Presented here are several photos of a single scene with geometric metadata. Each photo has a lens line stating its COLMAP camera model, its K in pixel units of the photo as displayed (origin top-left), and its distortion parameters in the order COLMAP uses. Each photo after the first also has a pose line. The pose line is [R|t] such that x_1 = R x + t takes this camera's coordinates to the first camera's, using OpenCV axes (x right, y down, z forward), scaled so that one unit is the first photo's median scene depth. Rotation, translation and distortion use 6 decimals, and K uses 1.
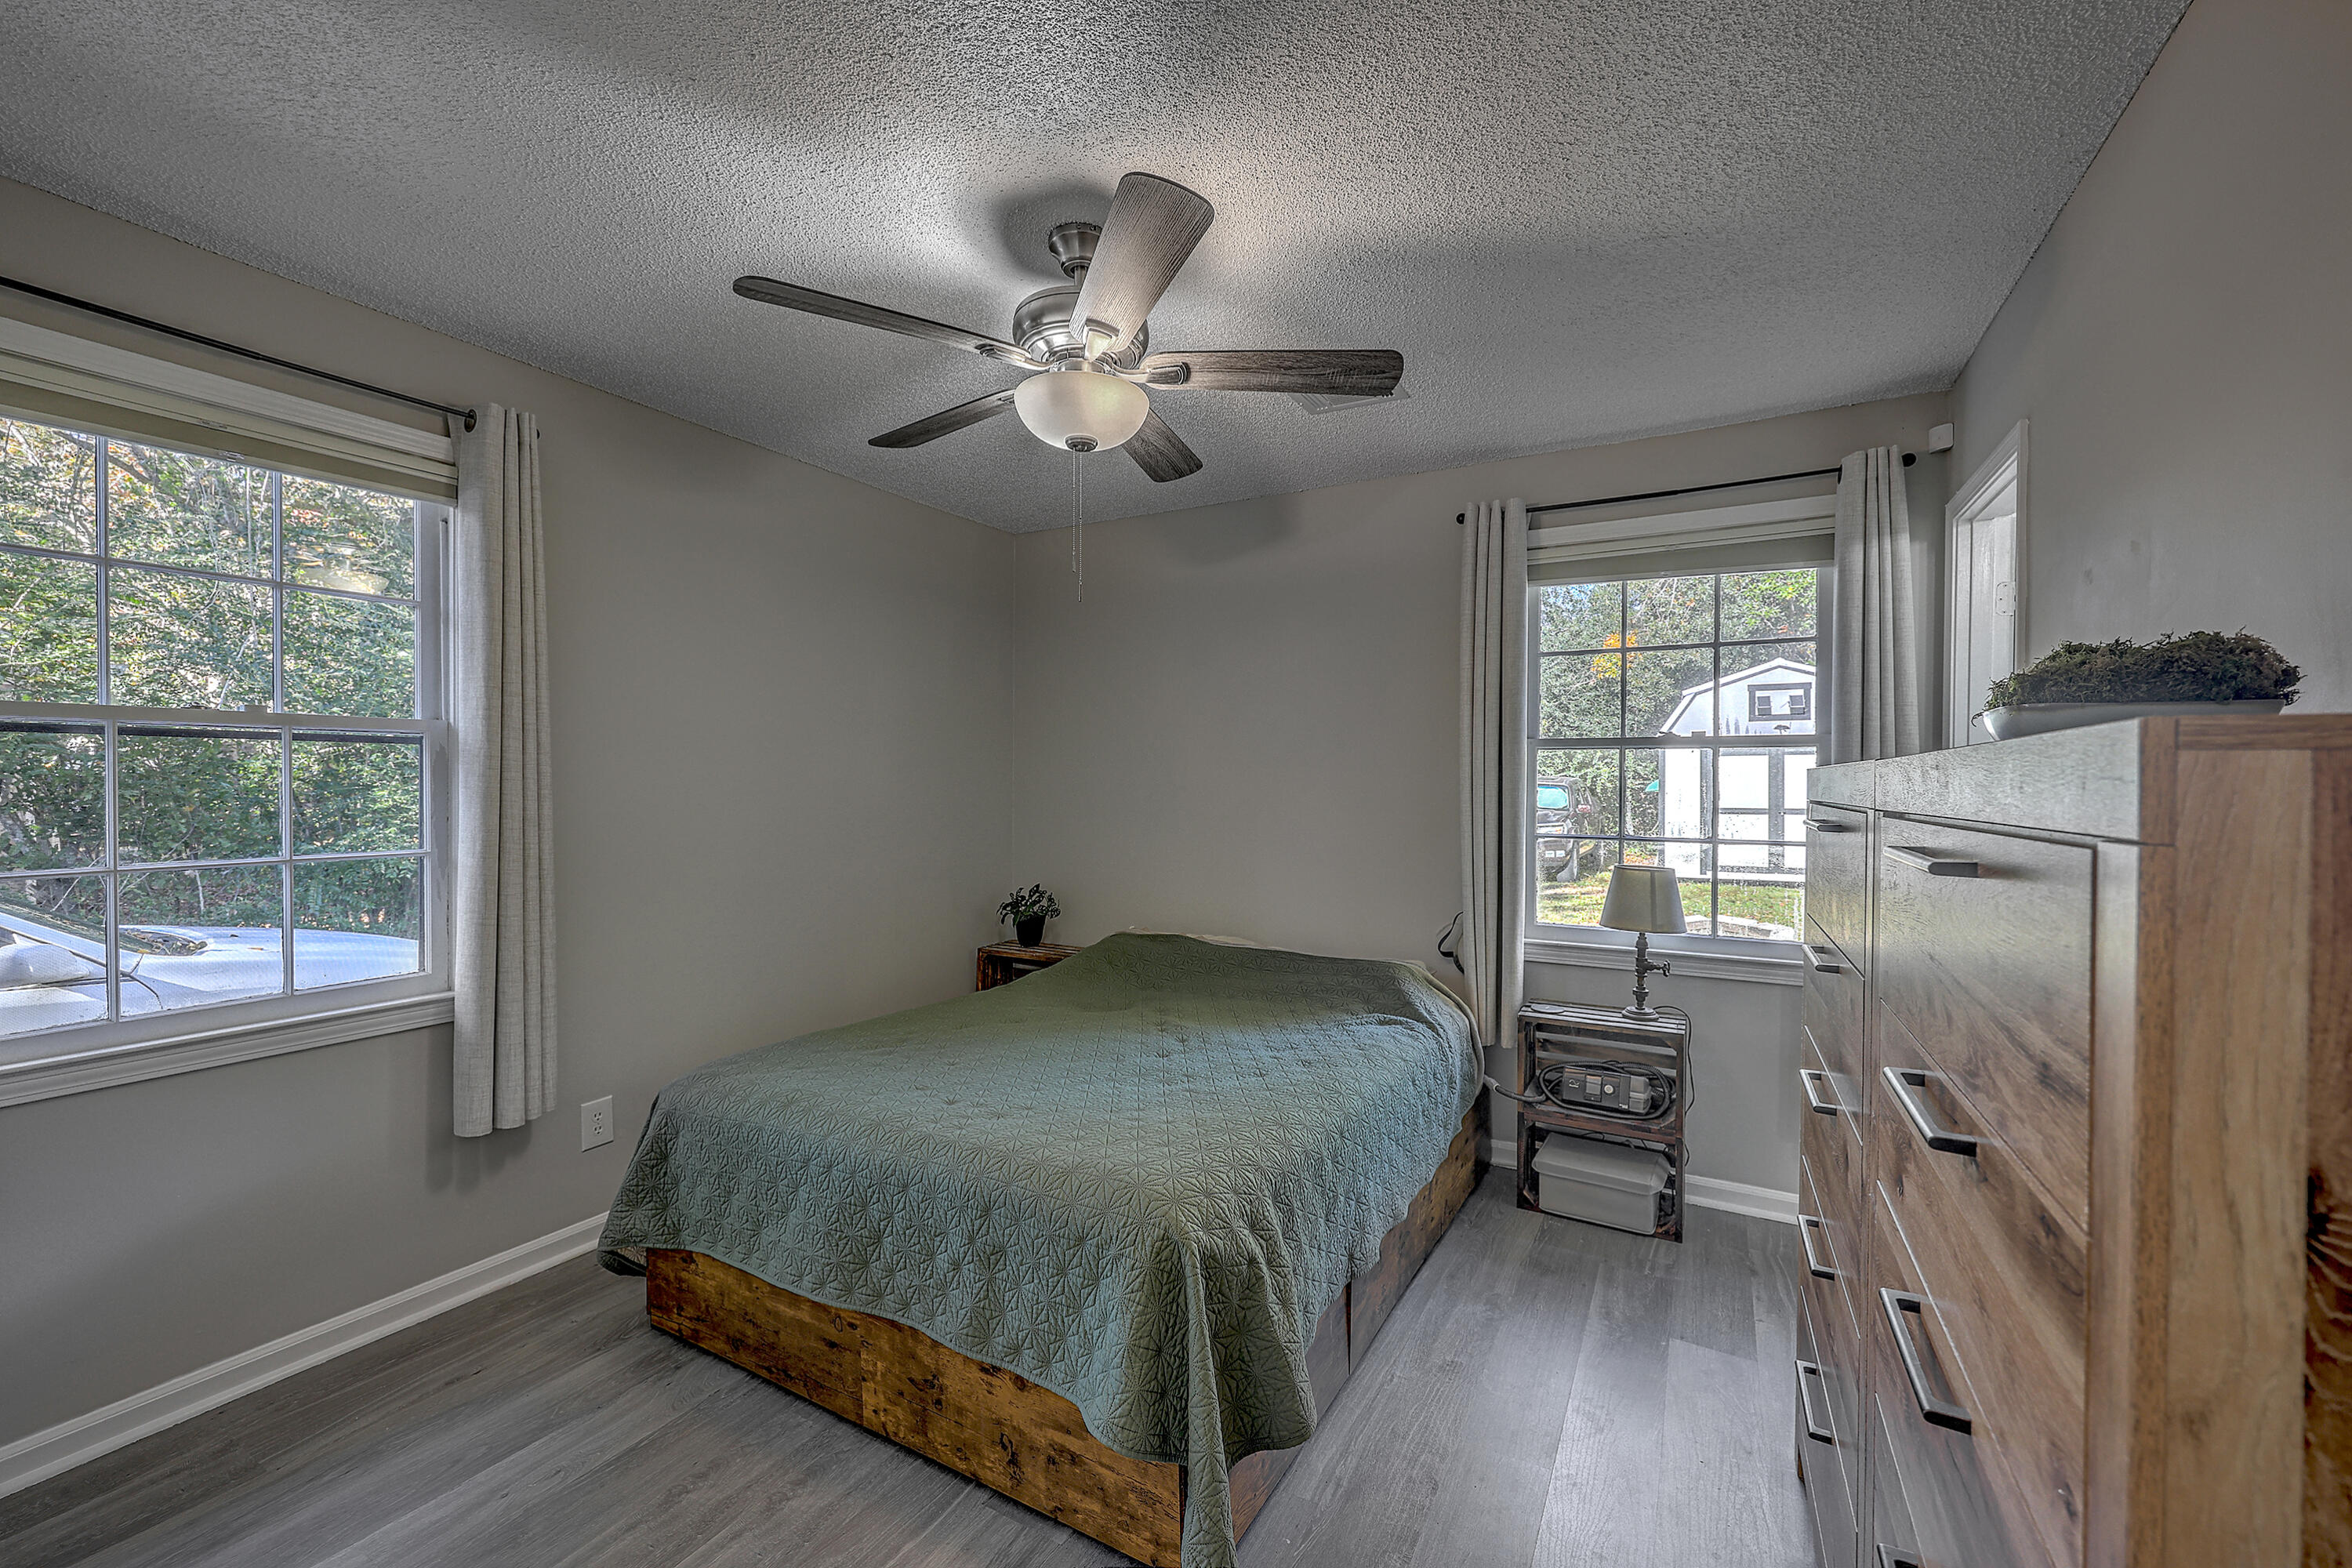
lens RADIAL K [[946.6, 0, 1176.0], [0, 946.6, 784.0], [0, 0, 1]] dist [-0.000513, 0.000141]
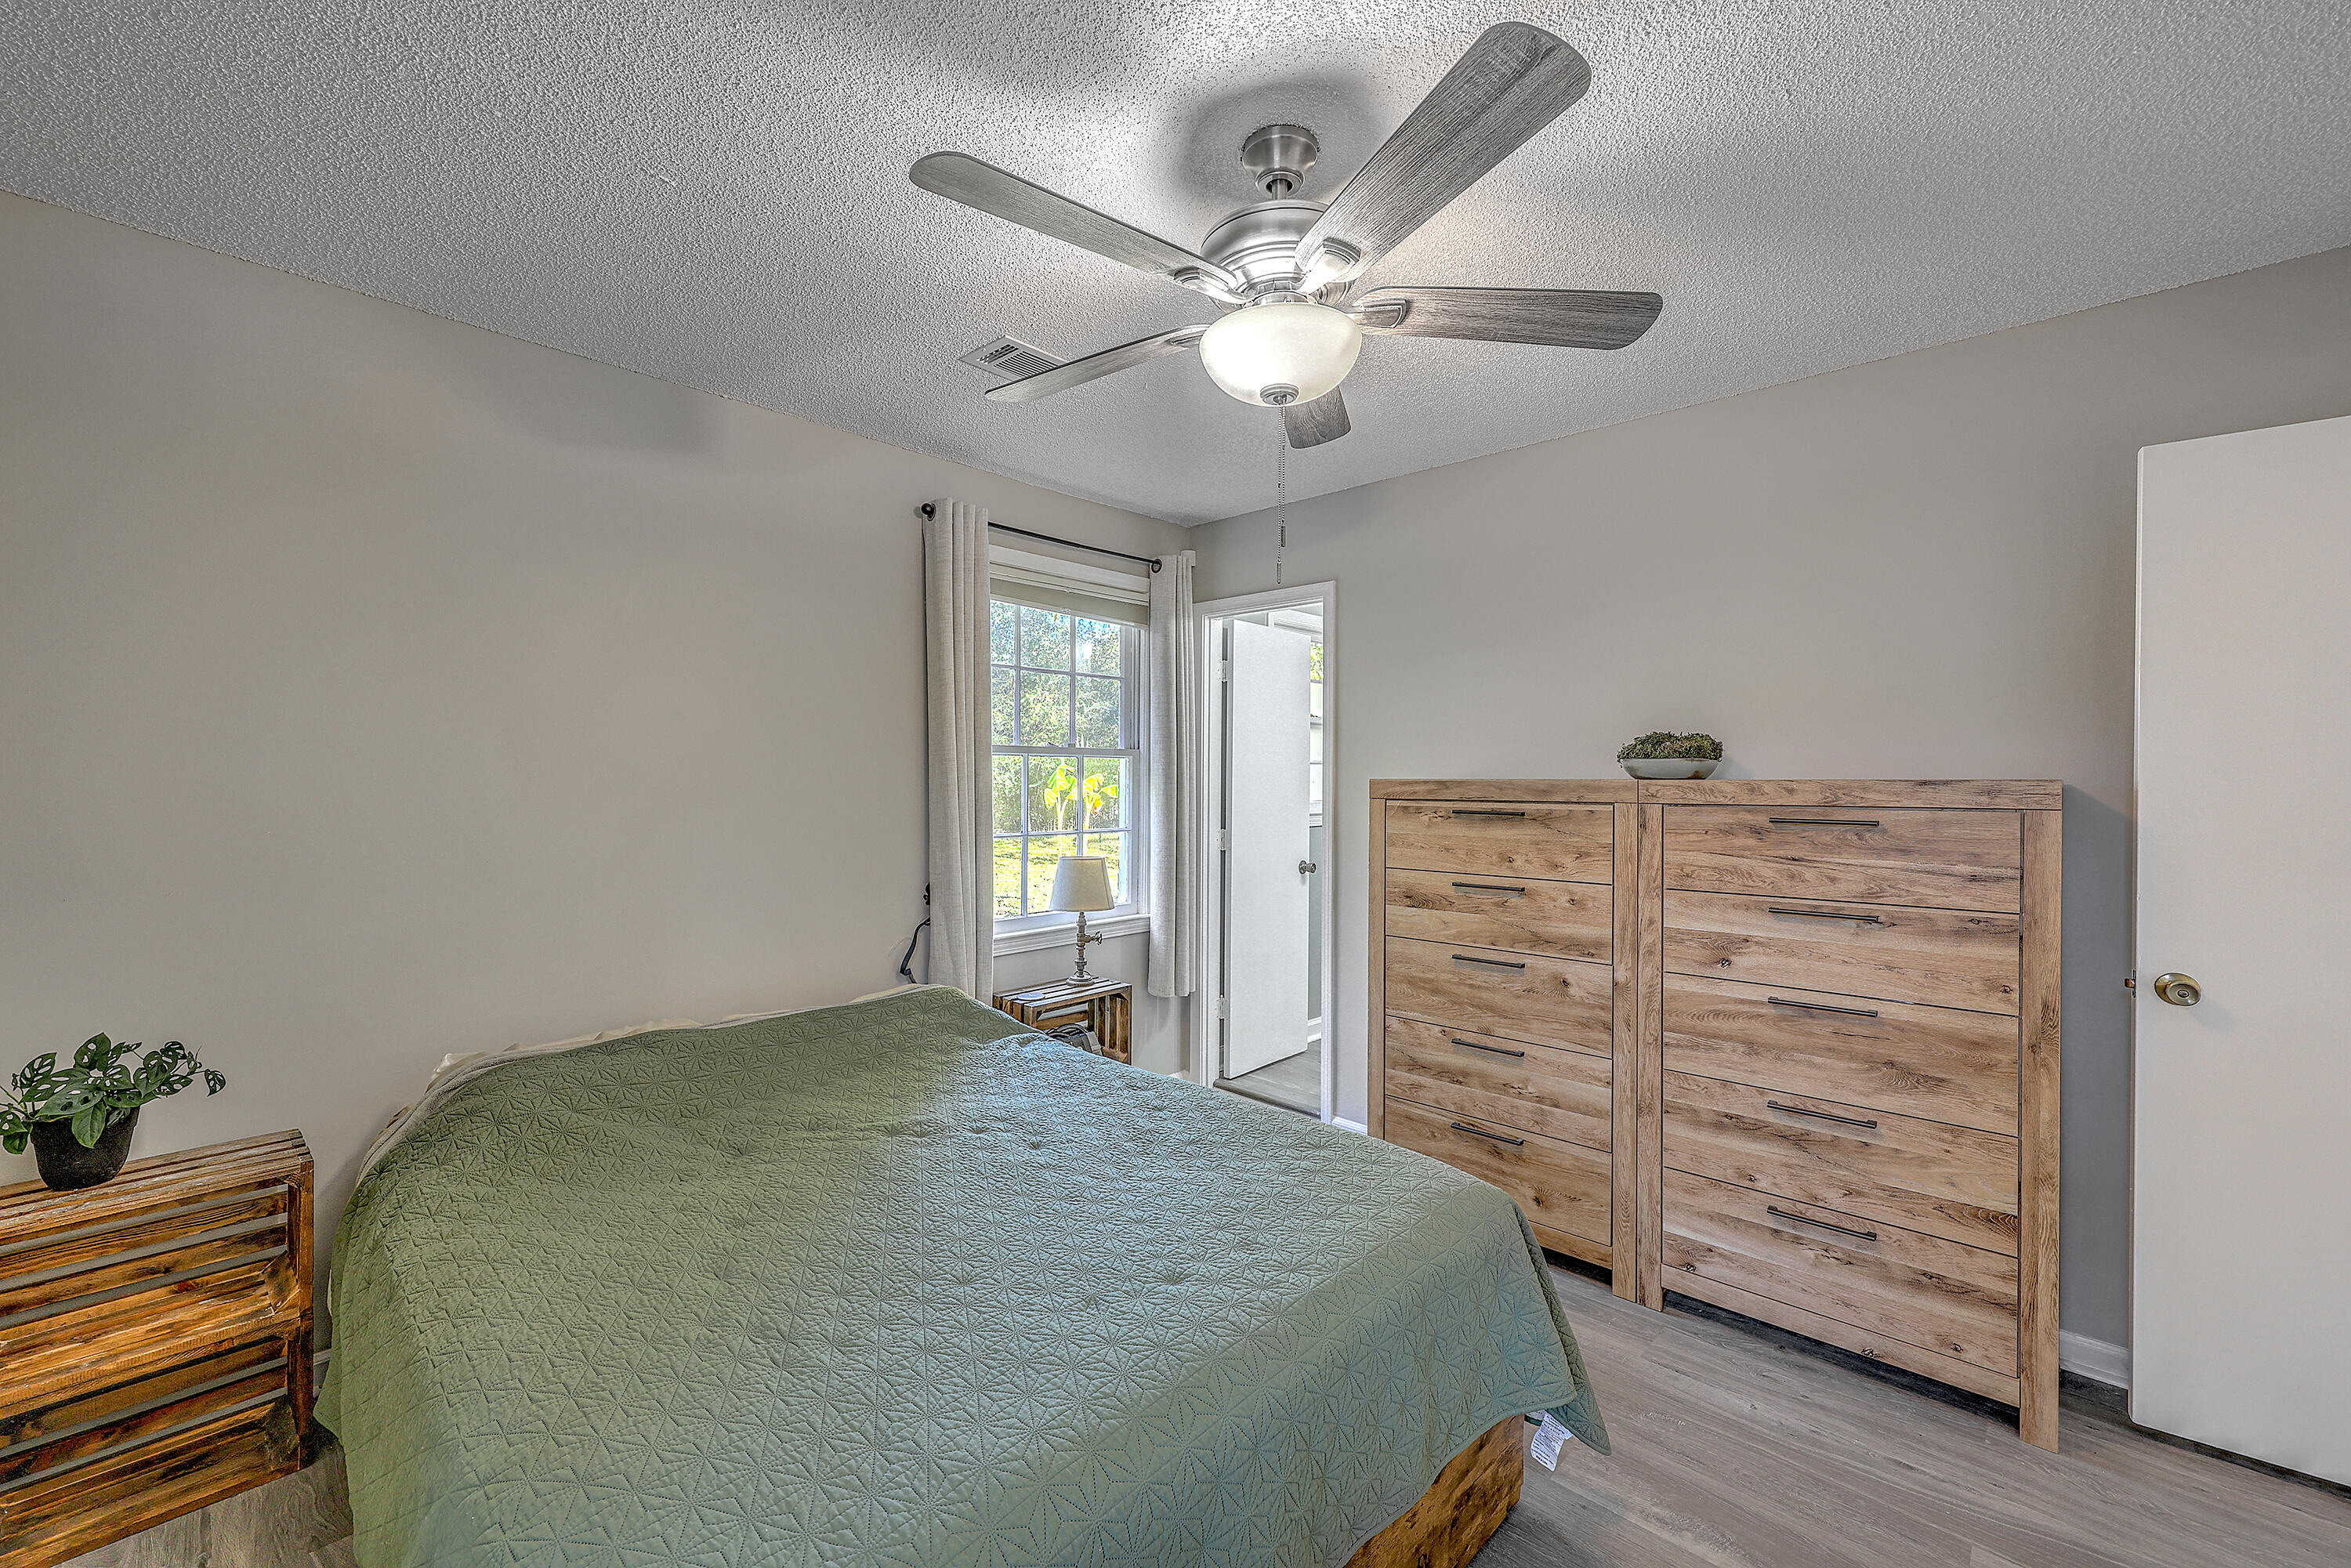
lens RADIAL K [[946.2, 0, 1175.5], [0, 946.2, 784.0], [0, 0, 1]] dist [-0.000513, 0.000141]
pose [[0.249728, -0.014880, 0.968202, -0.628715], [0.007323, 0.999882, 0.013478, -0.018550], [-0.968288, 0.003725, 0.249807, 0.587360]]
